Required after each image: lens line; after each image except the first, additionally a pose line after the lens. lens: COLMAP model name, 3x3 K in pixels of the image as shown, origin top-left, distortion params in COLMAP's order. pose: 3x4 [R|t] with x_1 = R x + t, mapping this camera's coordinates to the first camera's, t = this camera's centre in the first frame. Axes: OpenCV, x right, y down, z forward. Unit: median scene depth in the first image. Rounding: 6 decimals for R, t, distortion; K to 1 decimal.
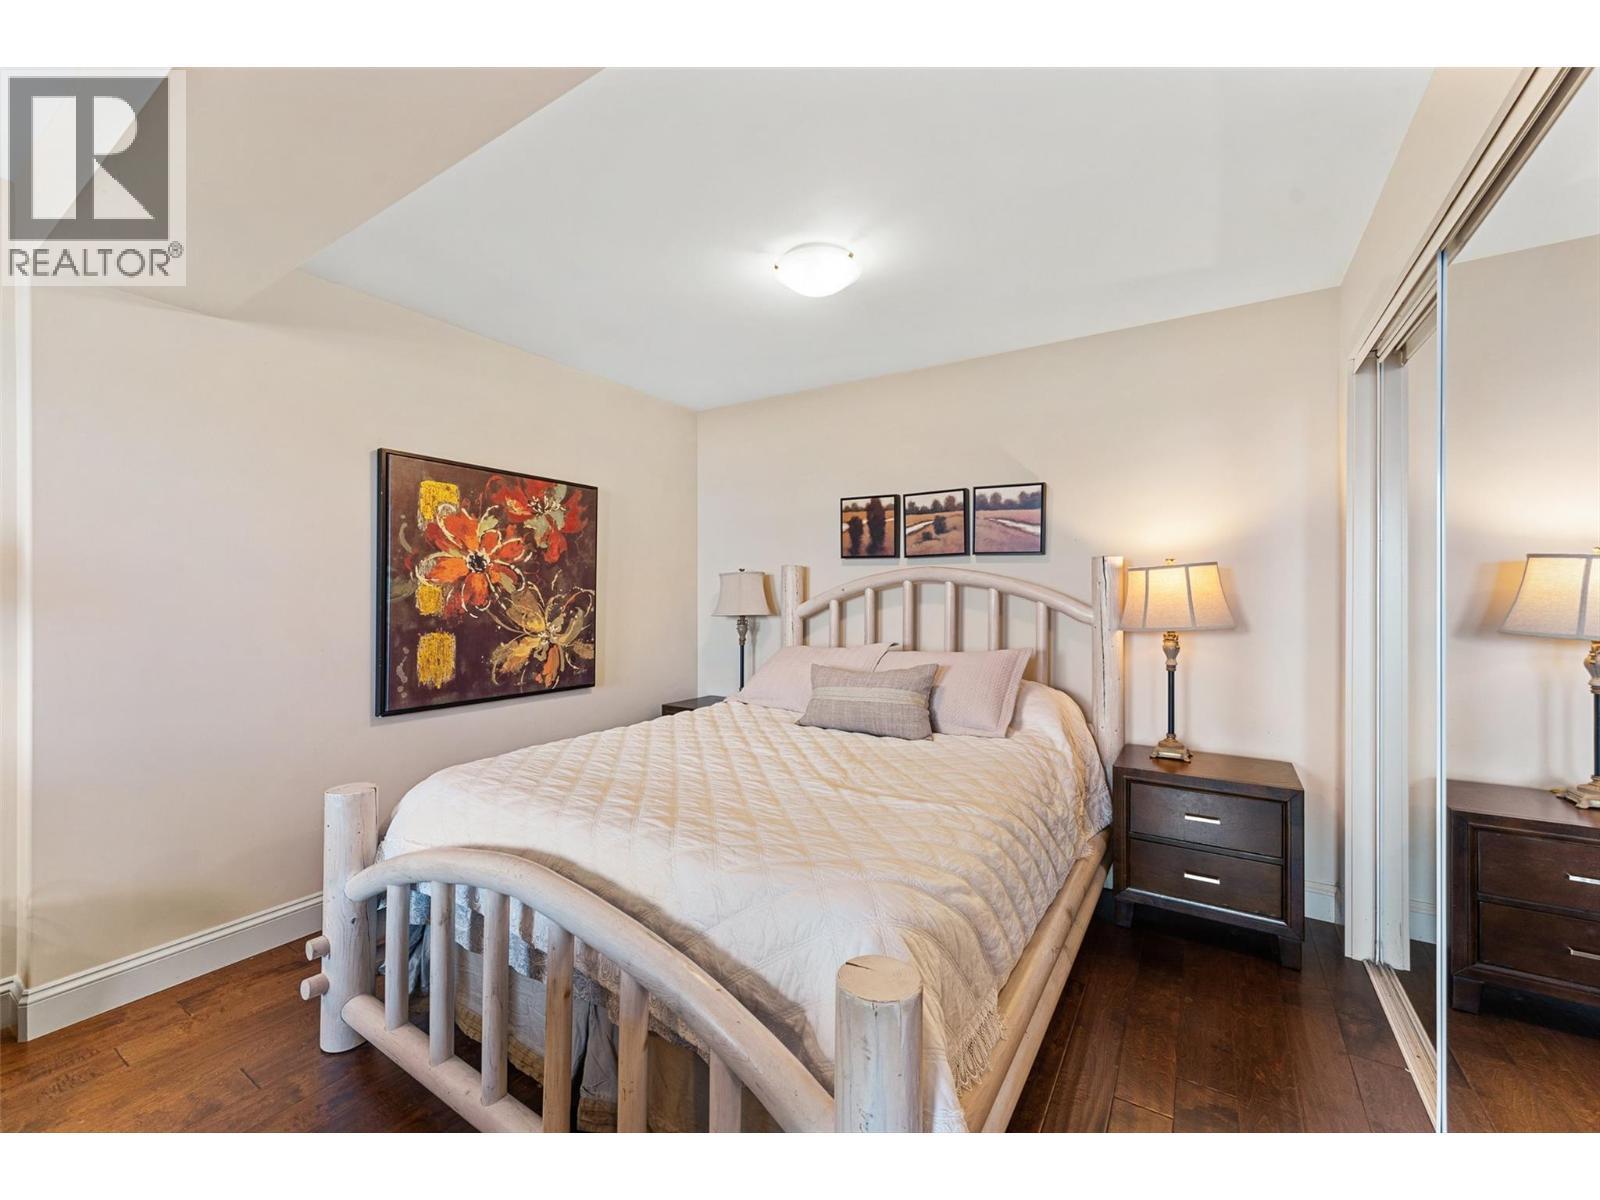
lens RADIAL K [[645.9, 0, 799.2], [0, 645.9, 591.6], [0, 0, 1]] dist [-0.003191, -0.000234]
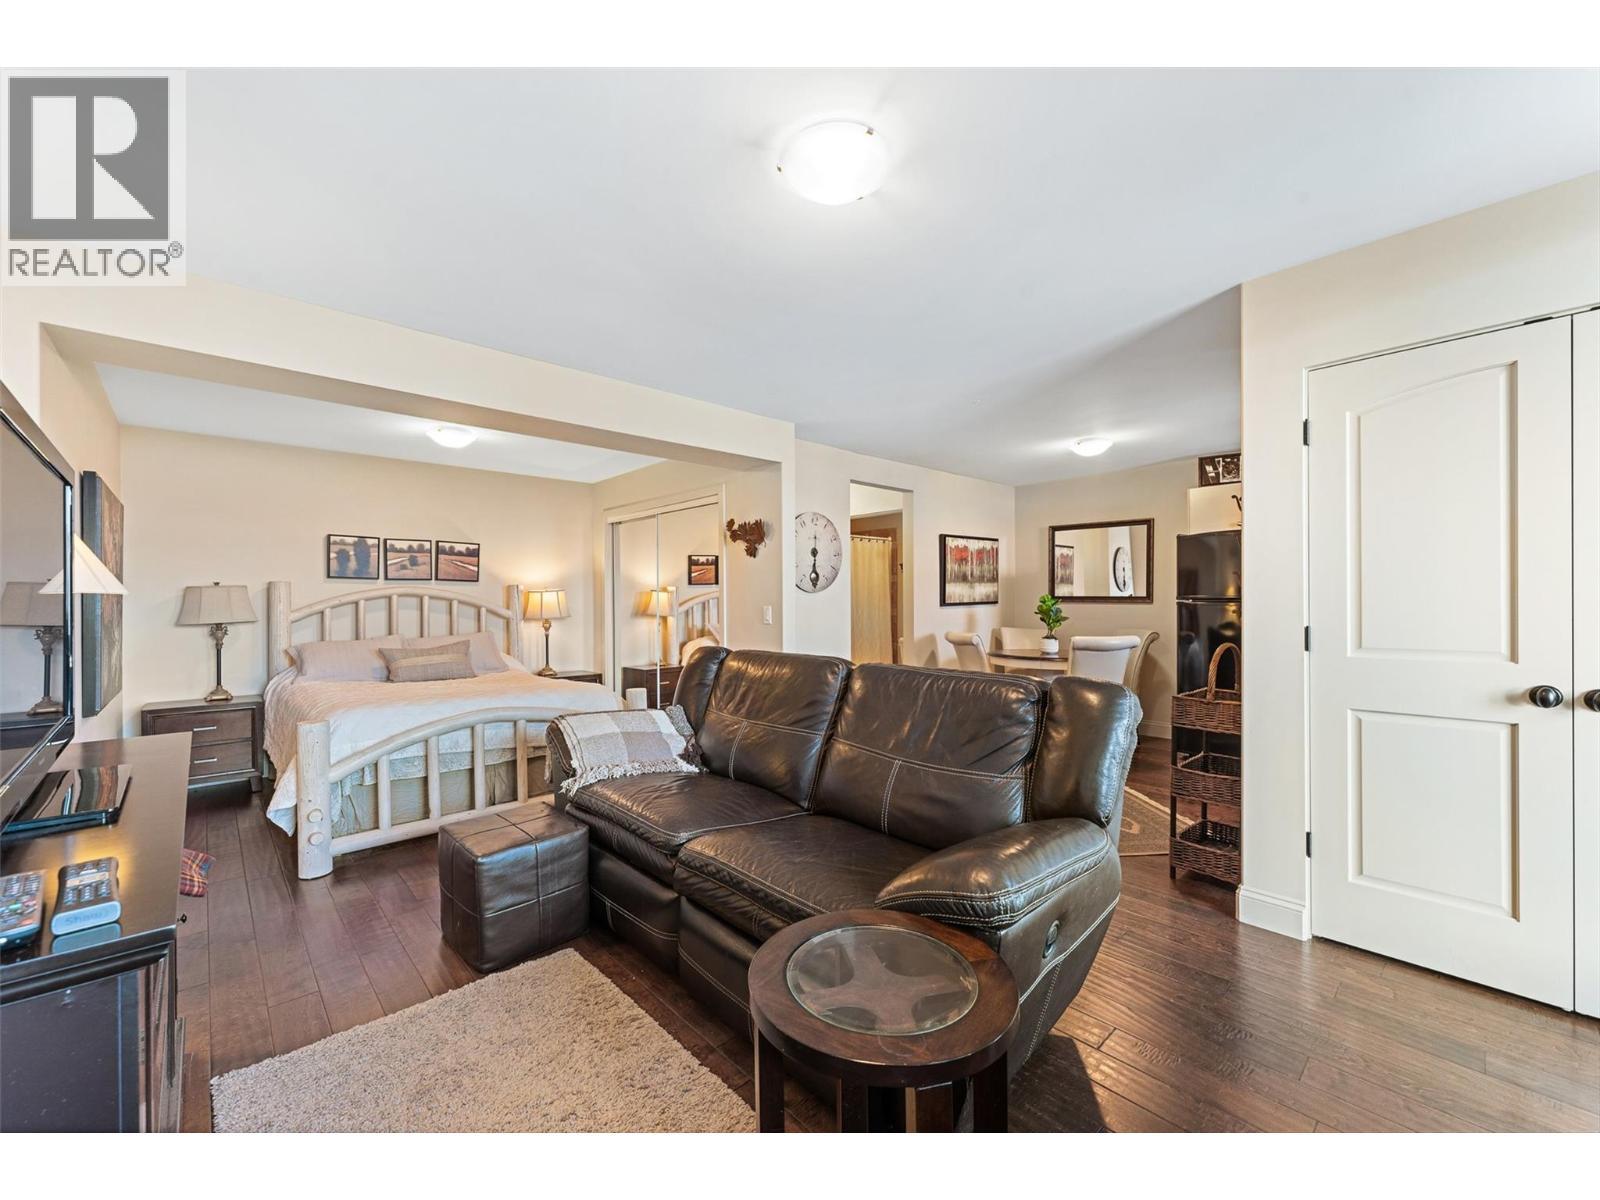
lens RADIAL K [[645.9, 0, 799.8], [0, 645.9, 602.7], [0, 0, 1]] dist [-0.003191, -0.000234]
pose [[0.255416, -0.000578, 0.966831, -1.089564], [0.002796, 0.999996, -0.000141, 0.004564], [-0.966827, 0.002739, 0.255417, -0.342116]]
